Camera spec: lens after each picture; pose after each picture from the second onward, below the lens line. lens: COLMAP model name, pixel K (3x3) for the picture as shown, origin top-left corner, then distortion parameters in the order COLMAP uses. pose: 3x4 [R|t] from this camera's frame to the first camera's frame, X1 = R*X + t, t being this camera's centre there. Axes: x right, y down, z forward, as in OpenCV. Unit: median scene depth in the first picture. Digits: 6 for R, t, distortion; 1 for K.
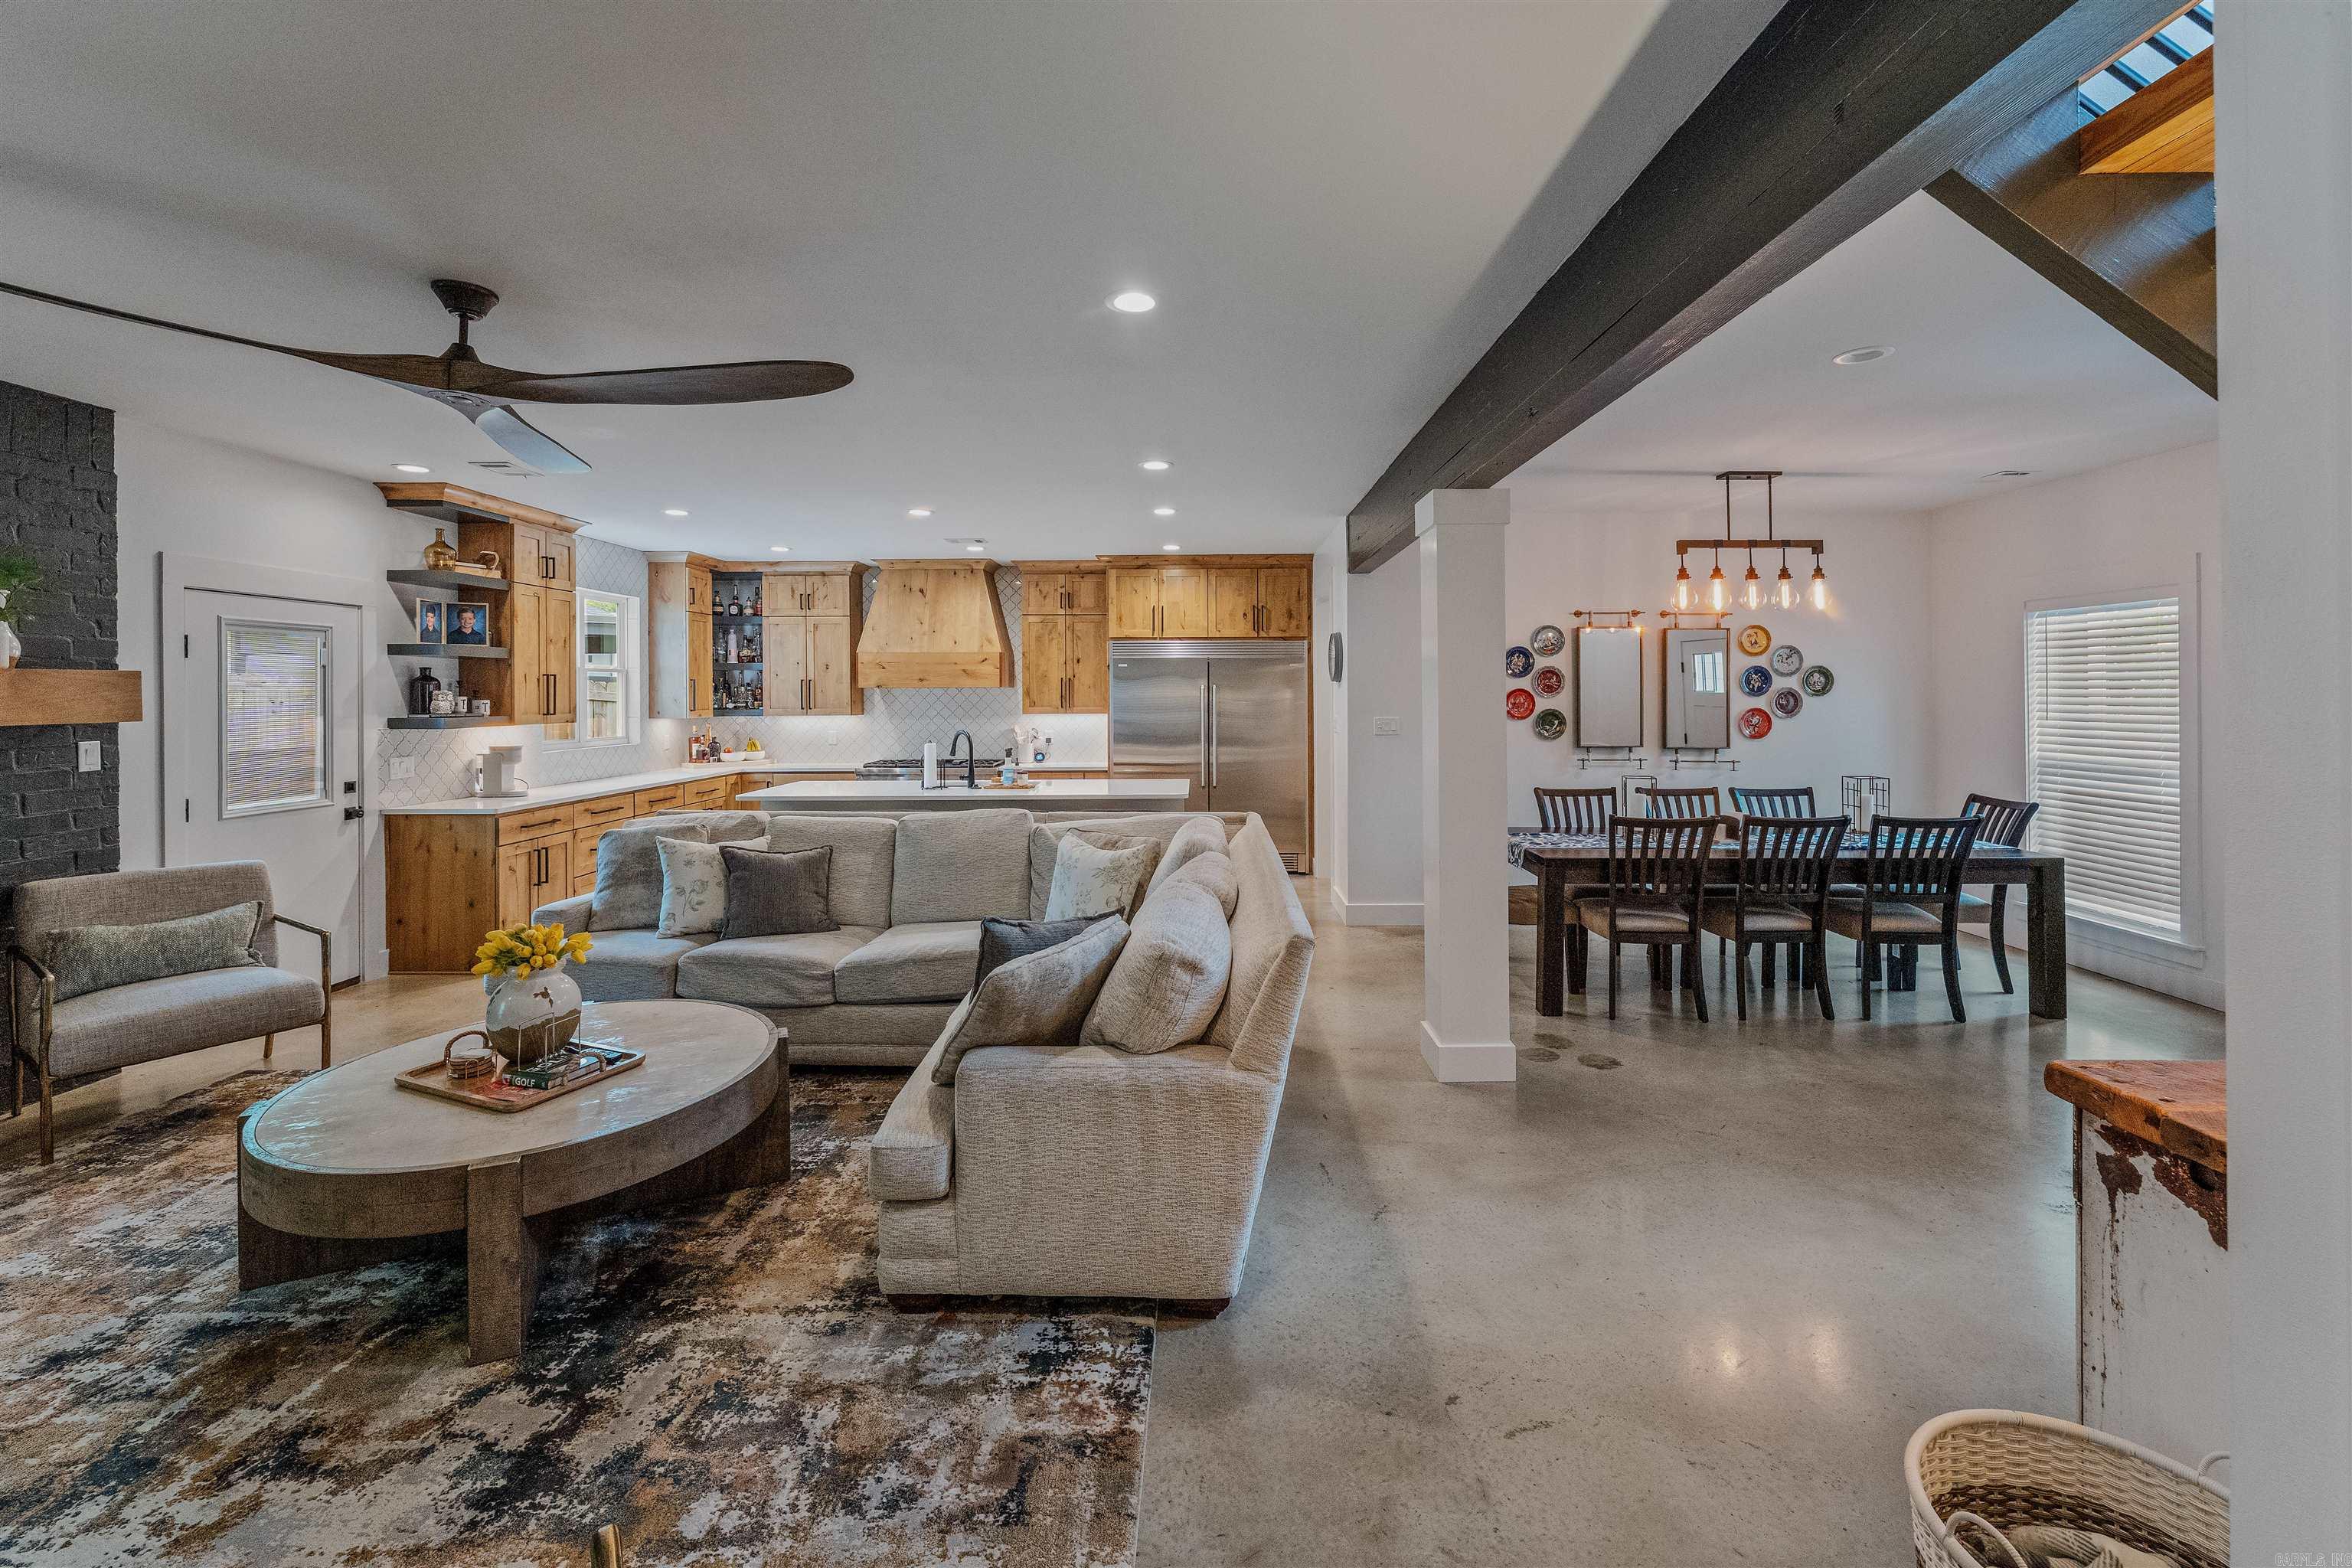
lens RADIAL K [[964.1, 0, 1174.1], [0, 964.1, 698.0], [0, 0, 1]] dist [0.000687, -0.000619]
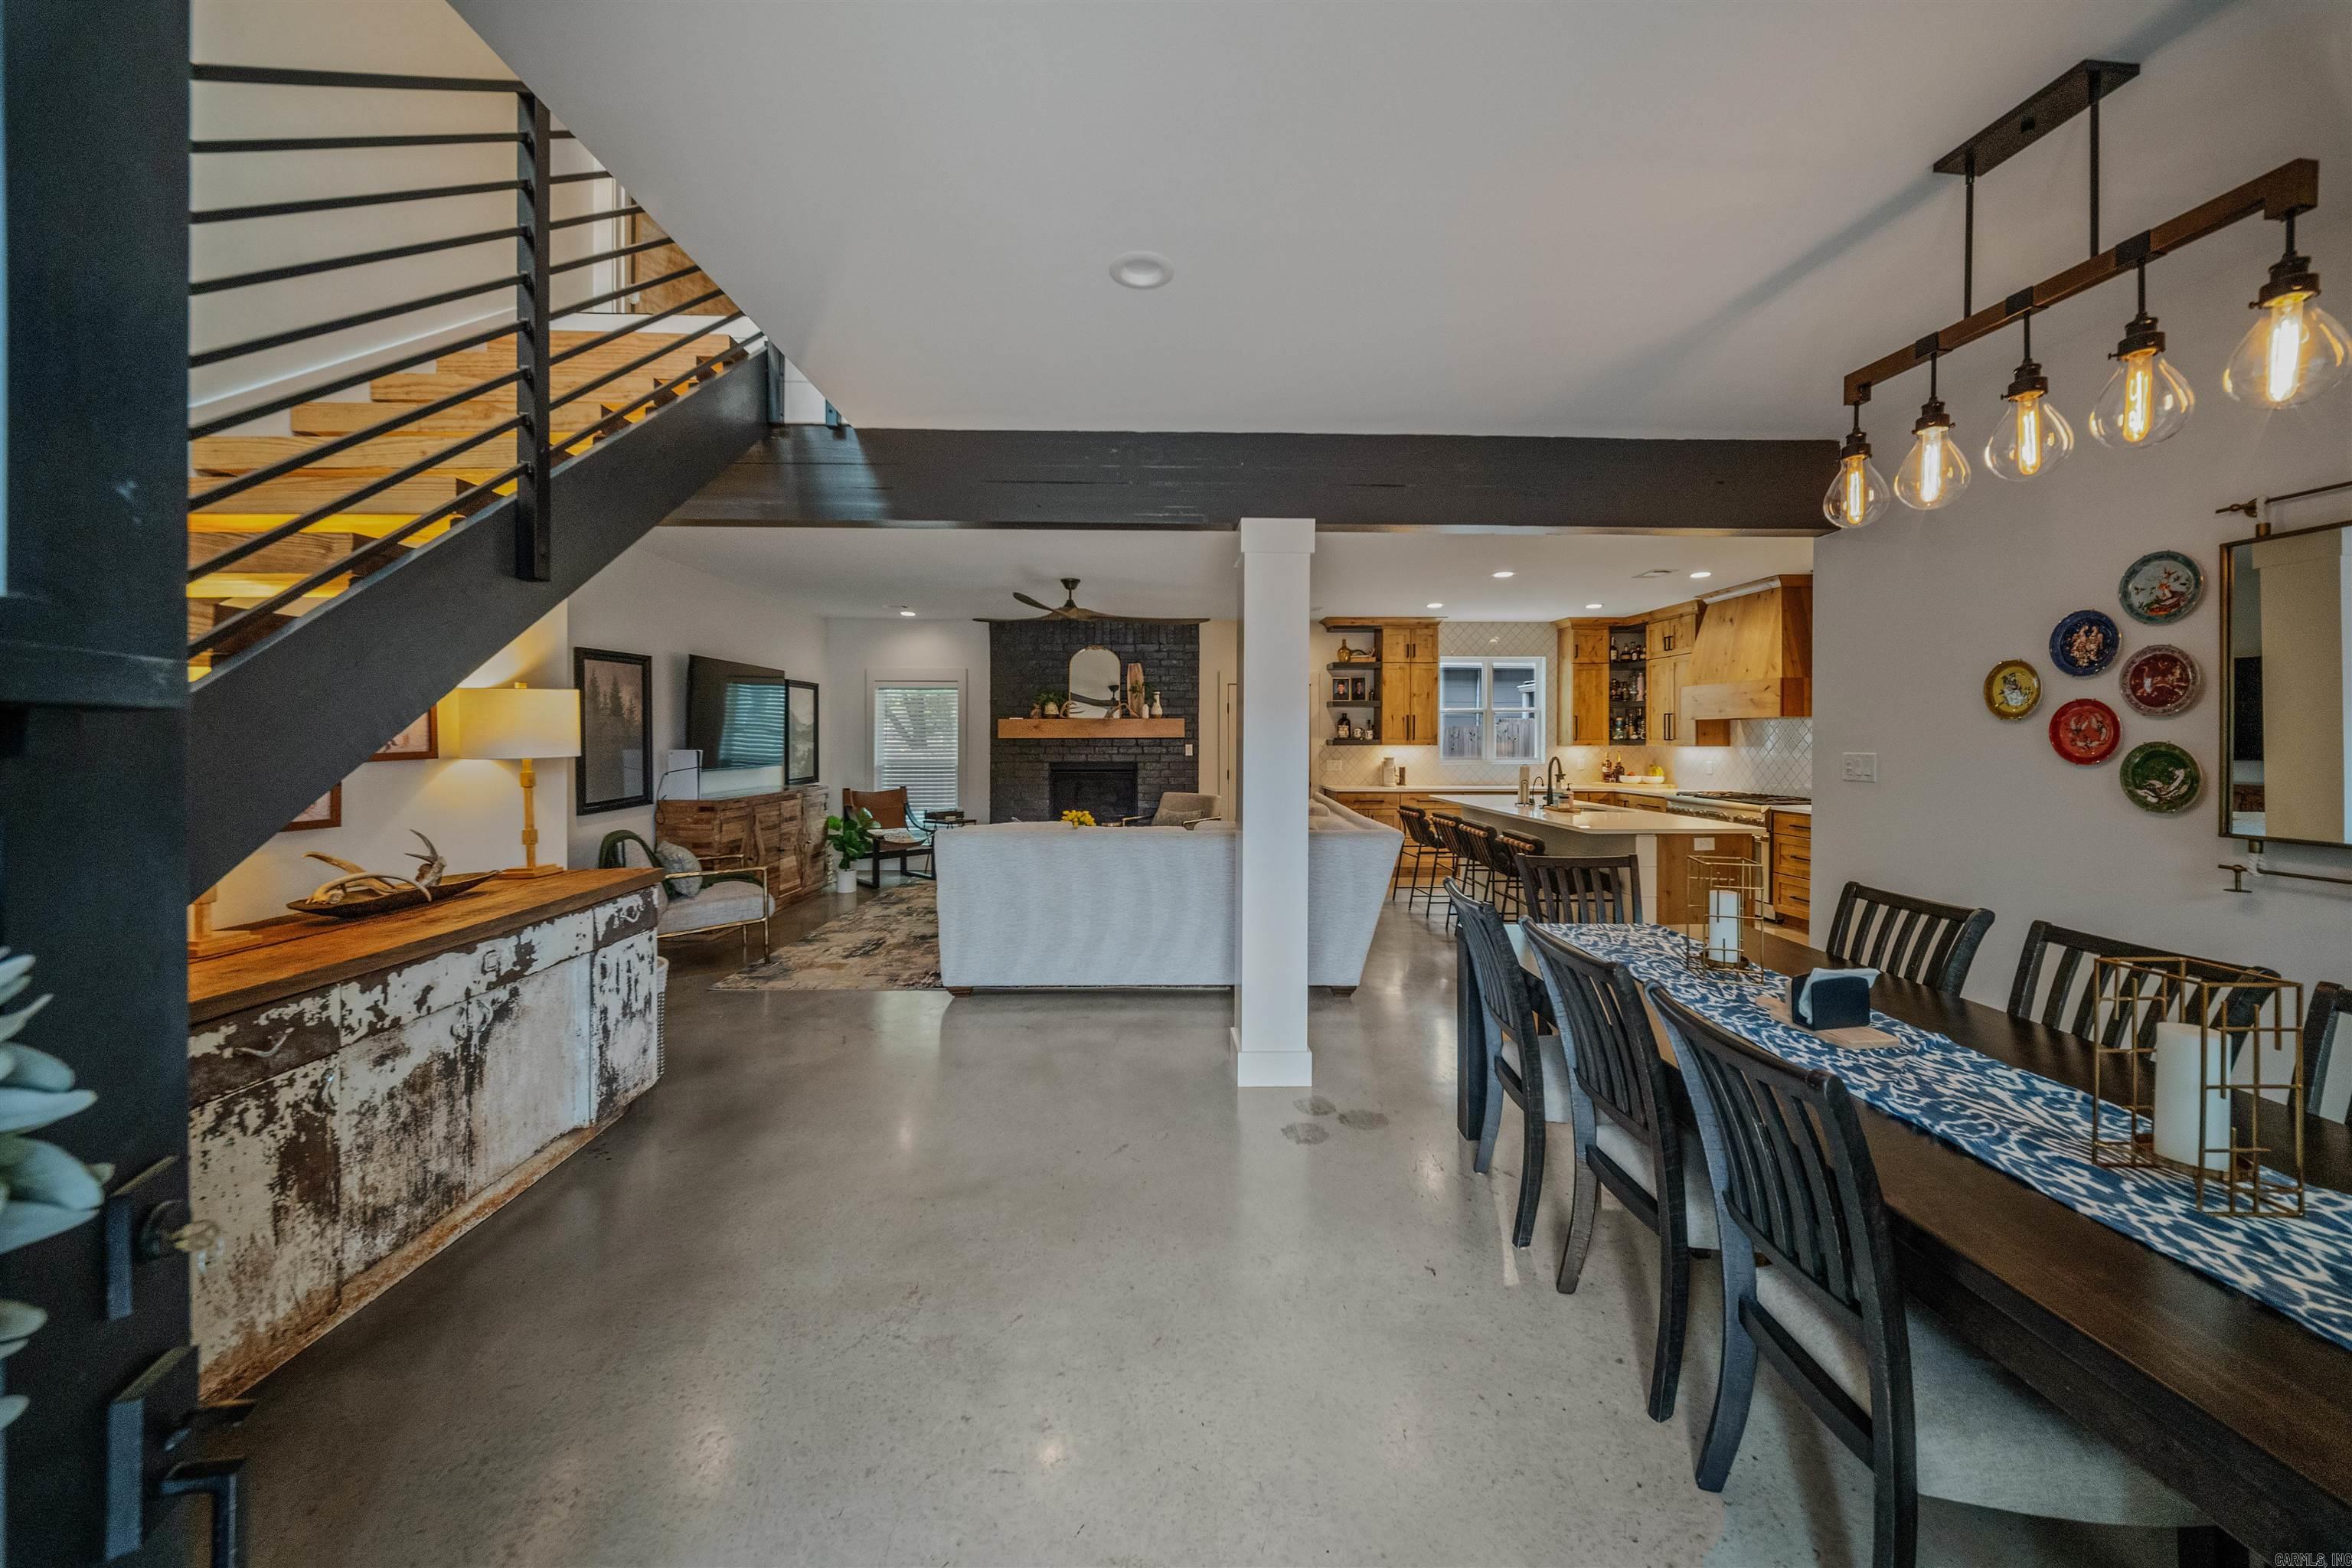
lens RADIAL K [[818.8, 0, 1171.5], [0, 818.8, 746.7], [0, 0, 1]] dist [-0.001384, -0.001480]
pose [[0.042406, 0.016551, -0.998963, 0.846163], [-0.003773, 0.999858, 0.016406, 0.009355], [0.999093, 0.003073, 0.042463, 0.611191]]
